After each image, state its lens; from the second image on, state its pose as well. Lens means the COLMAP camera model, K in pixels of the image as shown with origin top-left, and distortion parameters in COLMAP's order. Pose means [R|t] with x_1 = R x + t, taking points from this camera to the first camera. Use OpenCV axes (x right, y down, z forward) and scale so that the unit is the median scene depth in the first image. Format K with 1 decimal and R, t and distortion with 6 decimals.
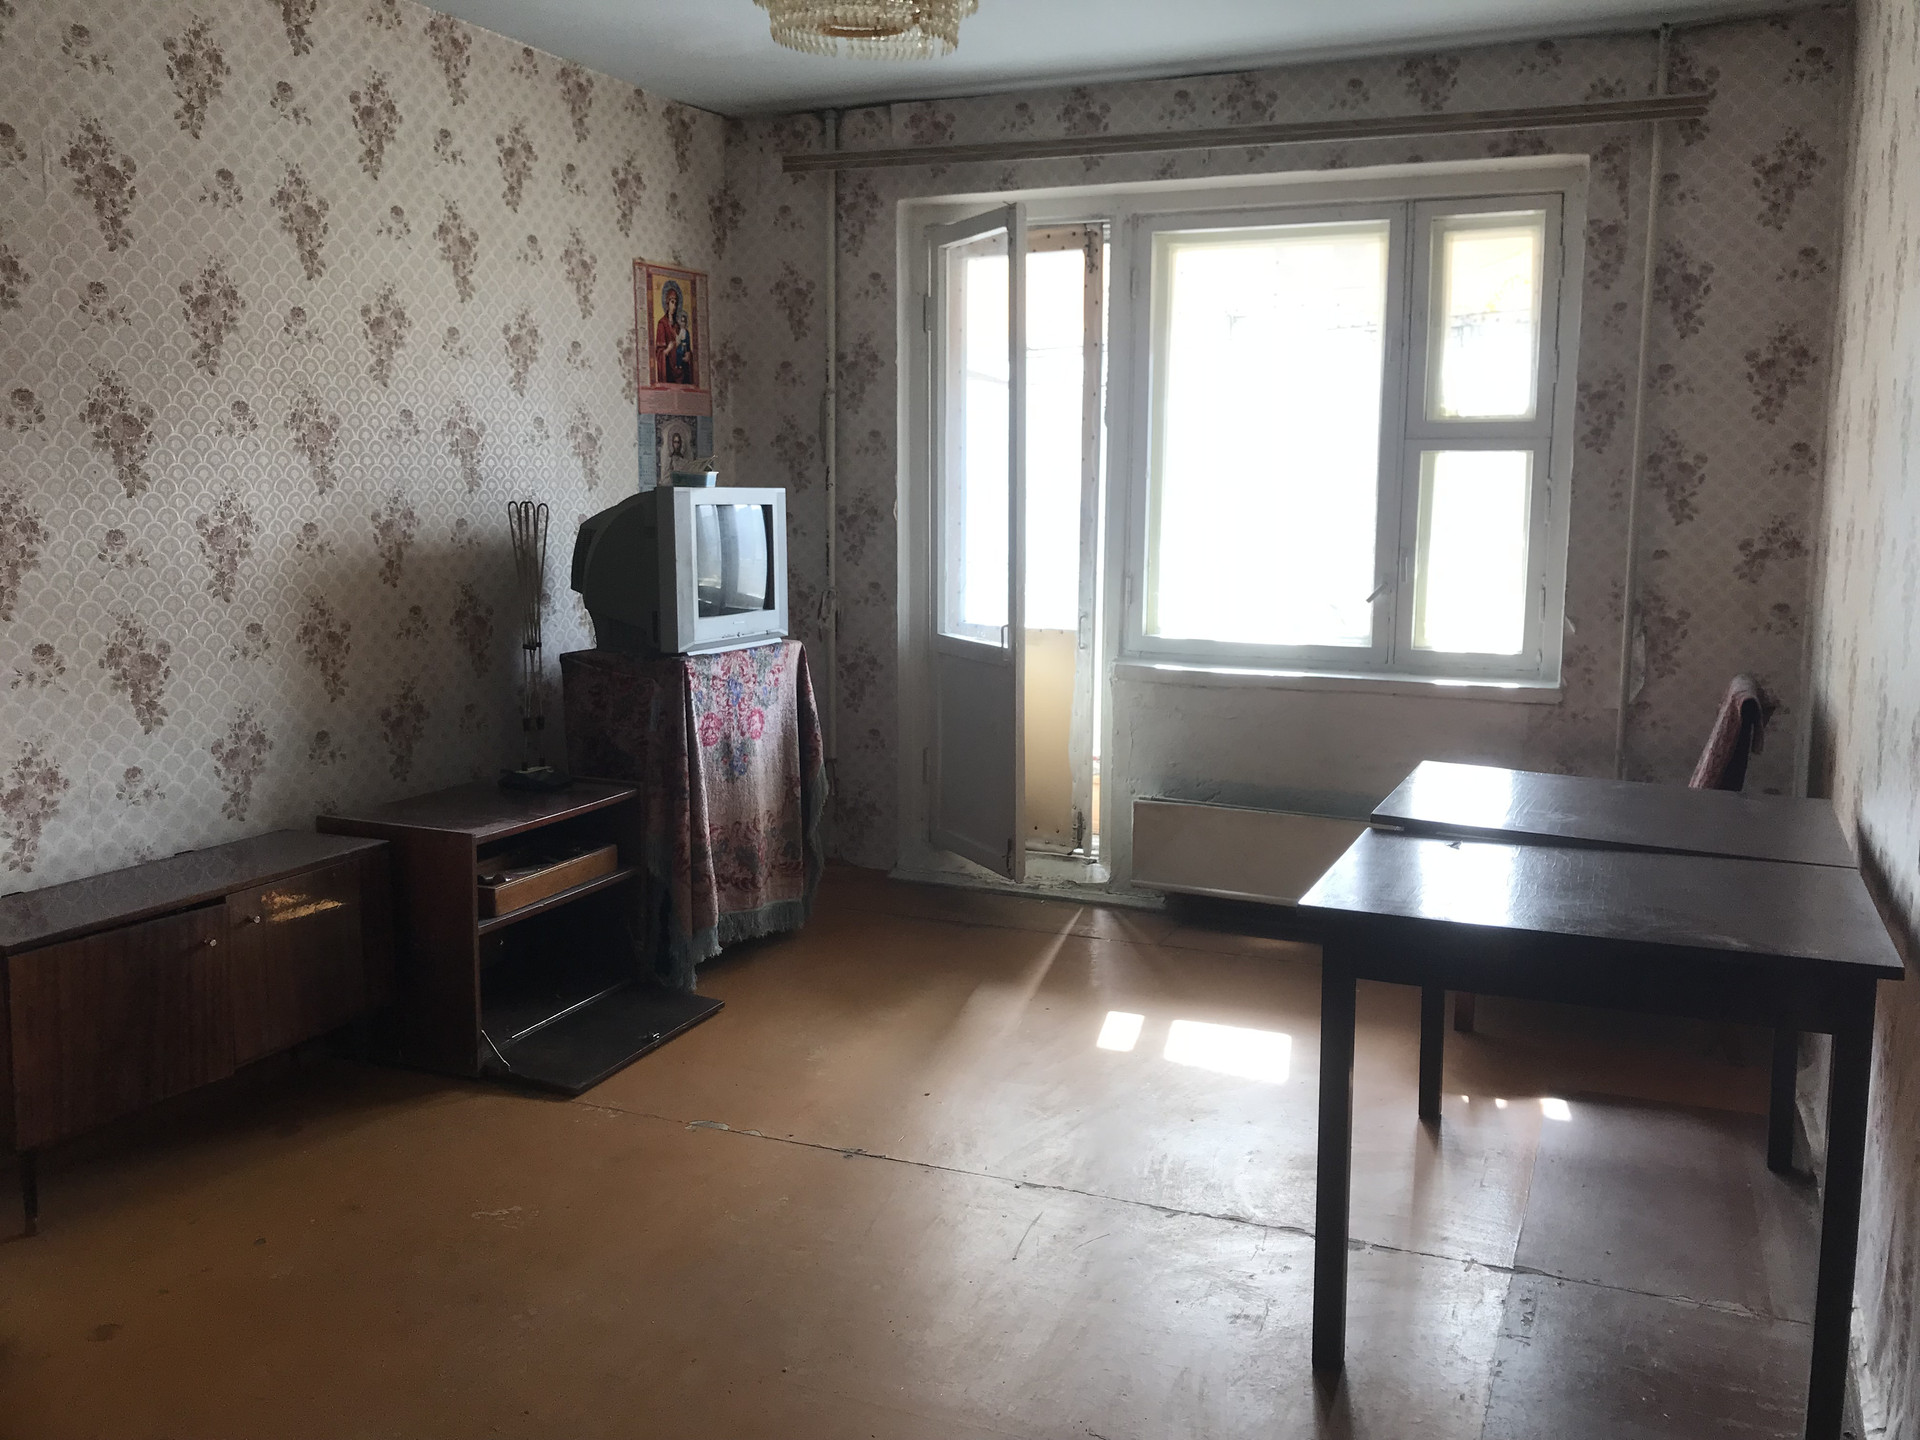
lens RADIAL K [[1594.3, 0, 996.4], [0, 1594.3, 716.6], [0, 0, 1]] dist [0.006595, 0.018910]
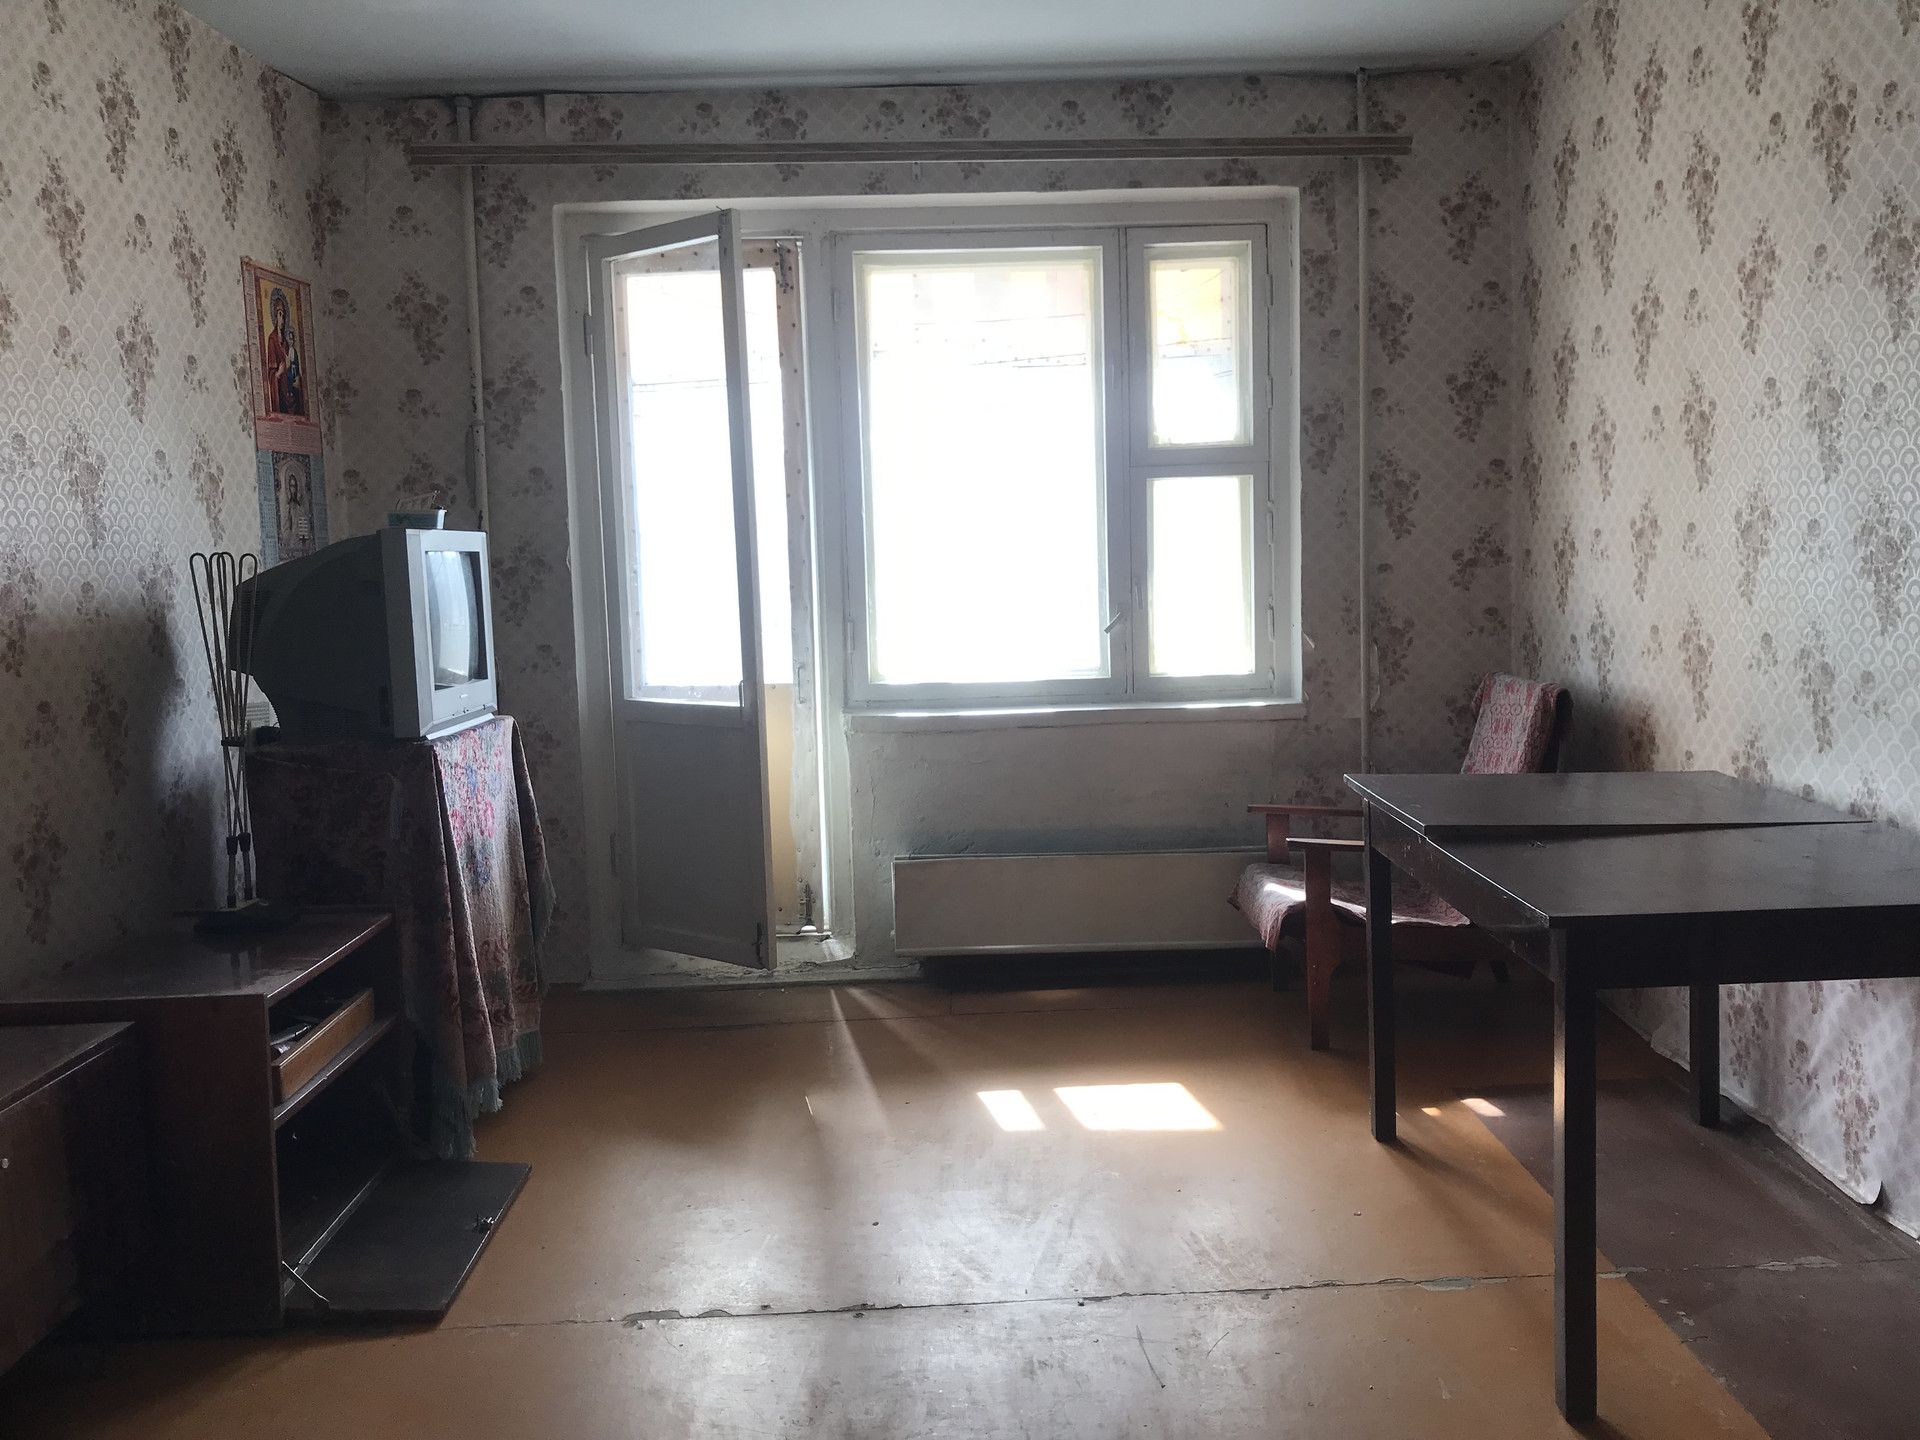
lens RADIAL K [[1585.4, 0, 960.0], [0, 1585.4, 720.0], [0, 0, 1]] dist [0.005942, 0.005913]
pose [[0.912226, -0.077515, 0.402287, -0.259284], [0.096109, 0.995026, -0.026209, -0.001508], [-0.398254, 0.062572, 0.915139, 0.159141]]
